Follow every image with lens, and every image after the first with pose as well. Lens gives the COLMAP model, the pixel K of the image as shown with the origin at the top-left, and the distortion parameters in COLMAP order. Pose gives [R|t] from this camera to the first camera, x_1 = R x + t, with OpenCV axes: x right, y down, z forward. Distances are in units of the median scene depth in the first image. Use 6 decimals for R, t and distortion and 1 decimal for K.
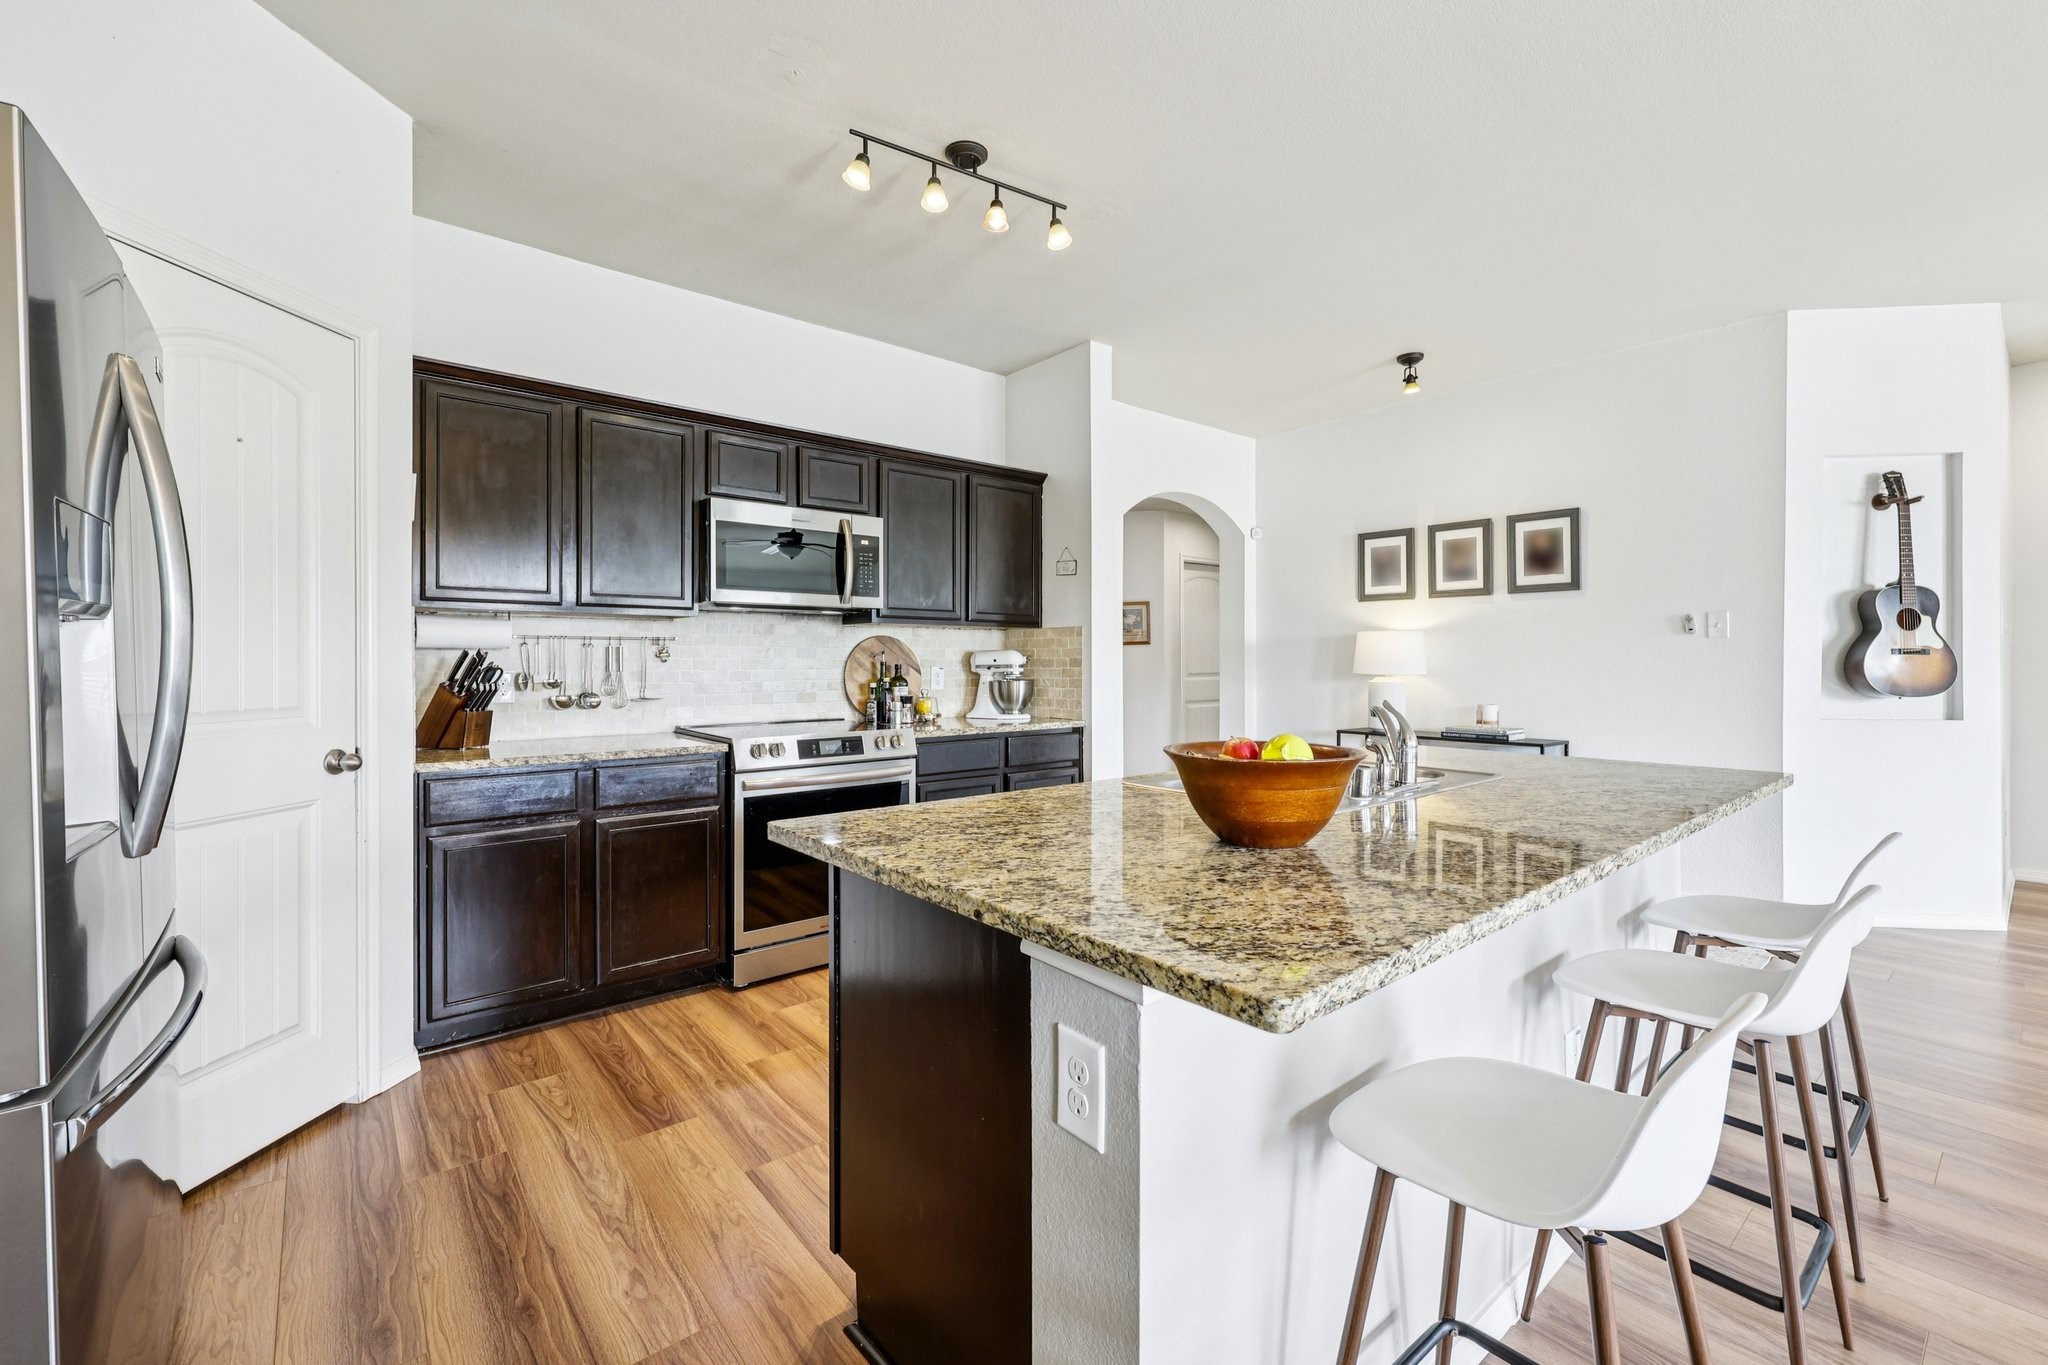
lens RADIAL K [[853.3, 0, 1027.3], [0, 853.3, 660.6], [0, 0, 1]] dist [0.003842, -0.000346]
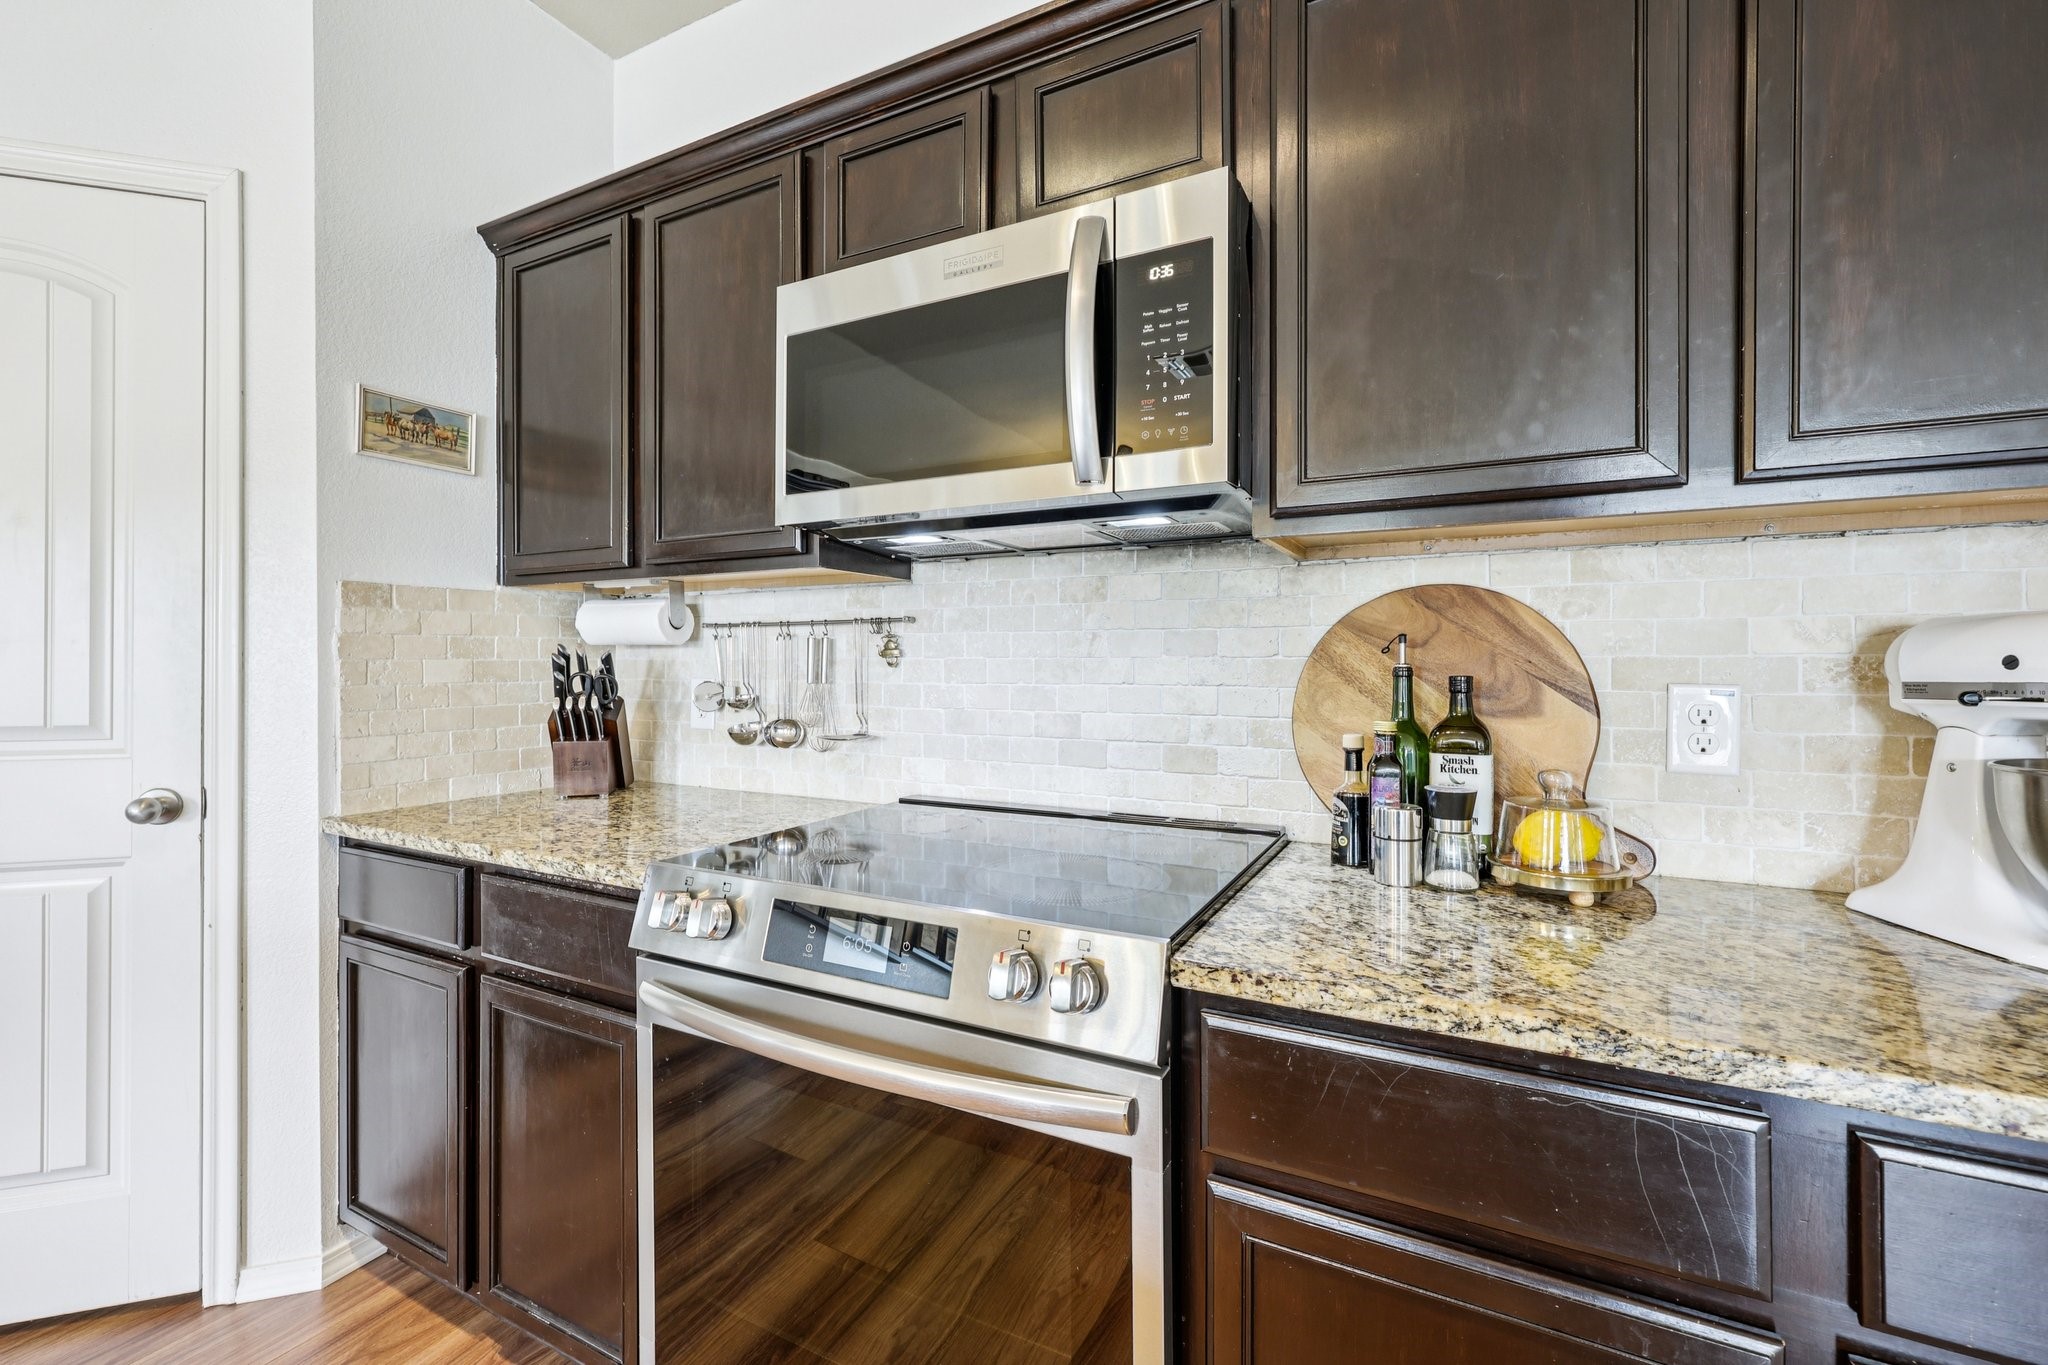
lens RADIAL K [[853.3, 0, 1027.1], [0, 853.3, 662.6], [0, 0, 1]] dist [0.003842, -0.000346]
pose [[0.385044, -0.002164, -0.922896, 0.068328], [-0.000828, 0.999996, -0.002690, 0.000735], [0.922898, 0.001800, 0.385040, 0.808569]]
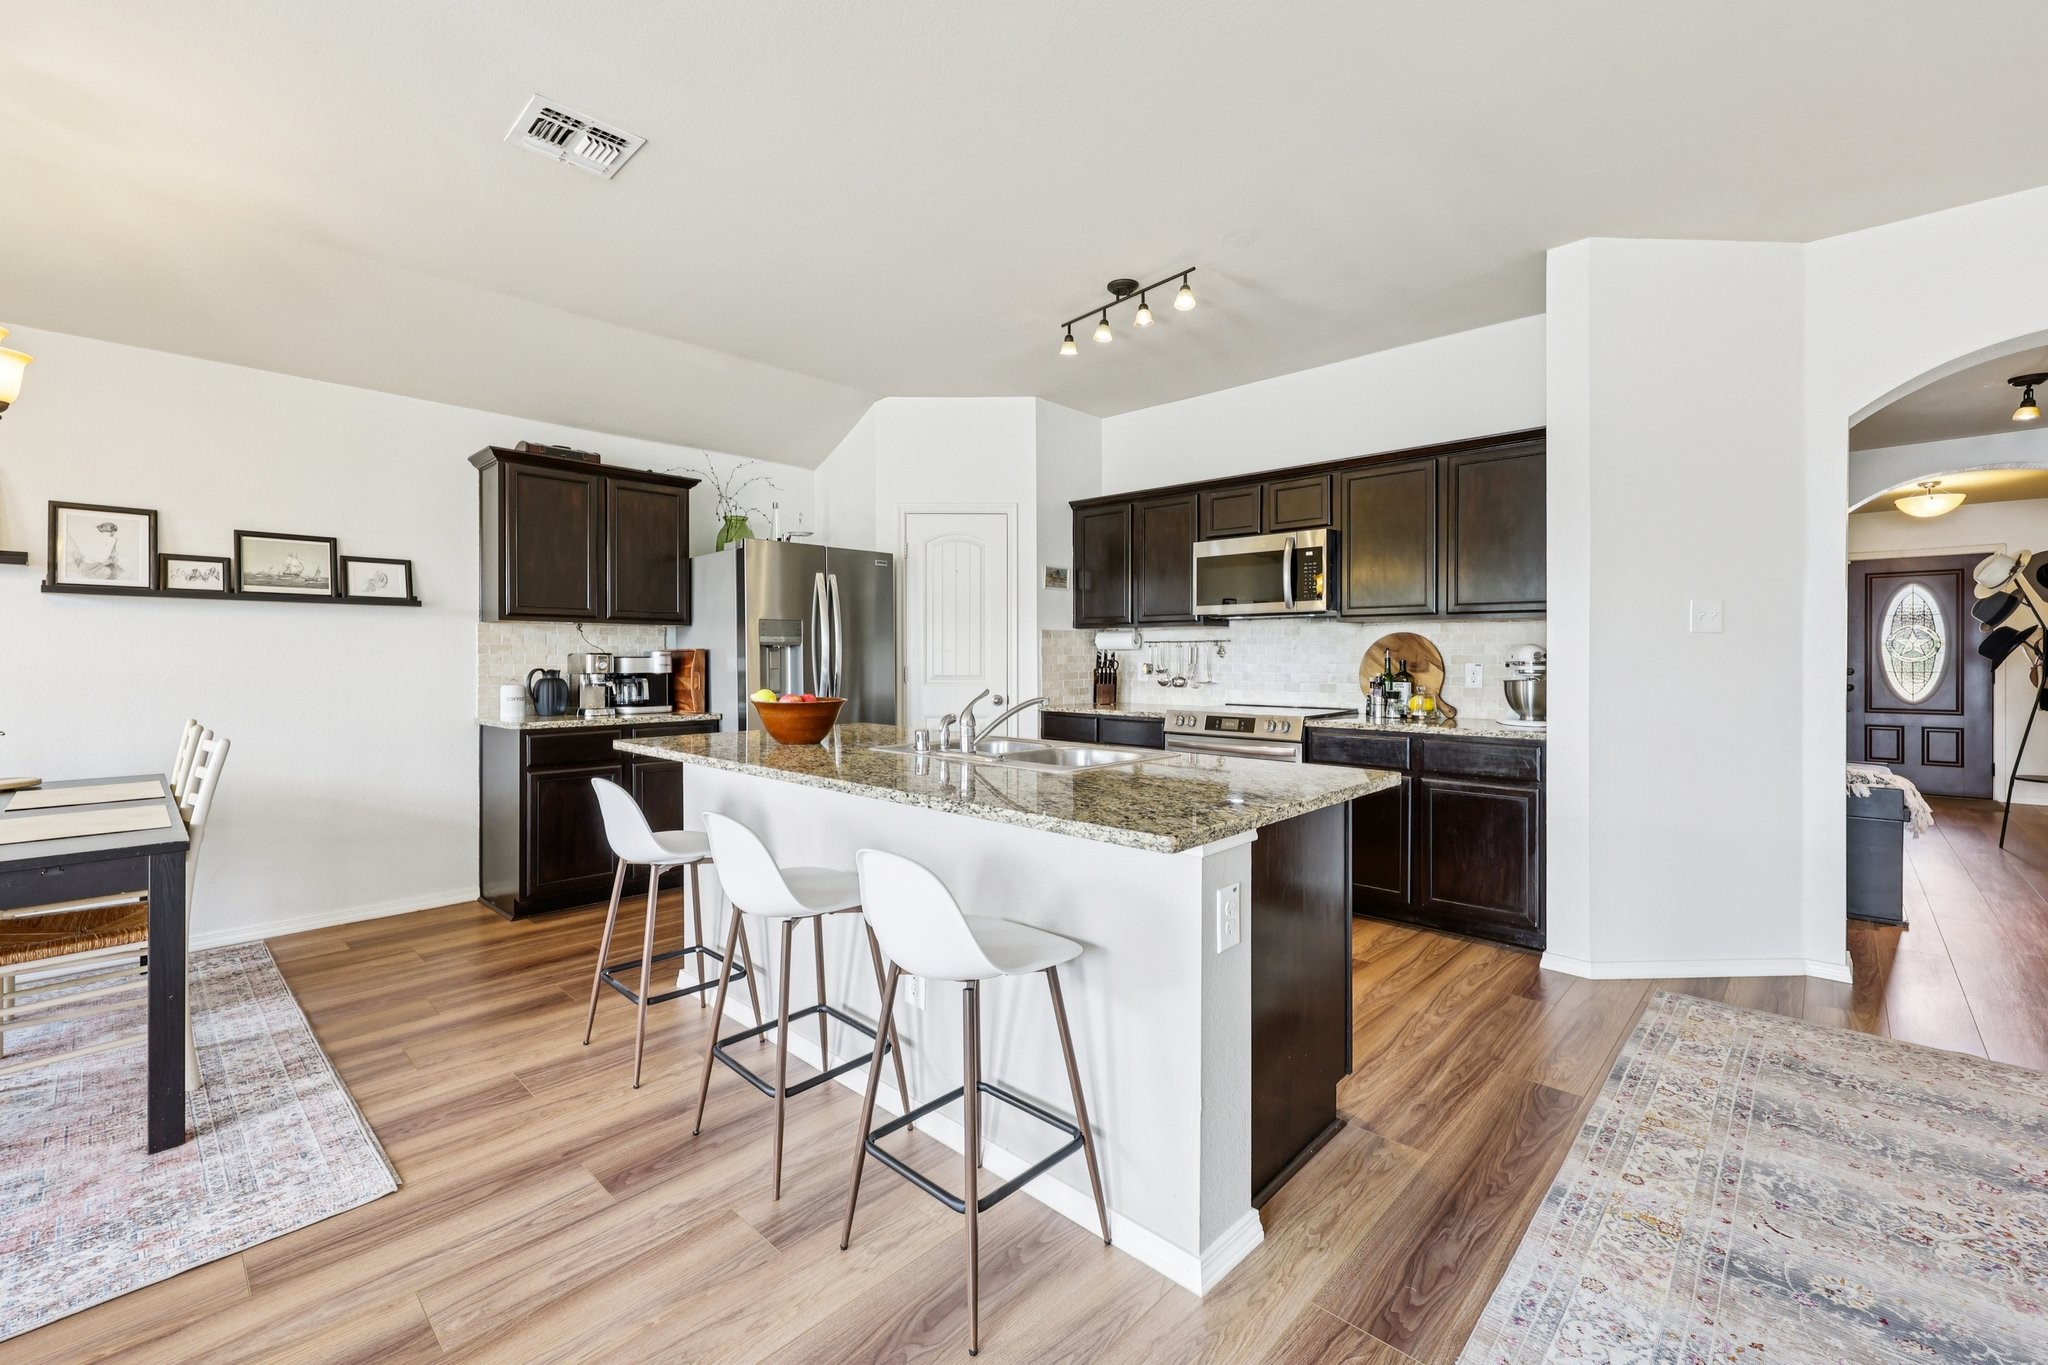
lens RADIAL K [[853.3, 0, 1027.9], [0, 853.3, 663.7], [0, 0, 1]] dist [0.003842, -0.000346]
pose [[0.120550, 0.009758, -0.992659, 0.871043], [-0.000304, 0.999952, 0.009792, -0.001568], [0.992707, -0.000879, 0.120547, 0.468223]]
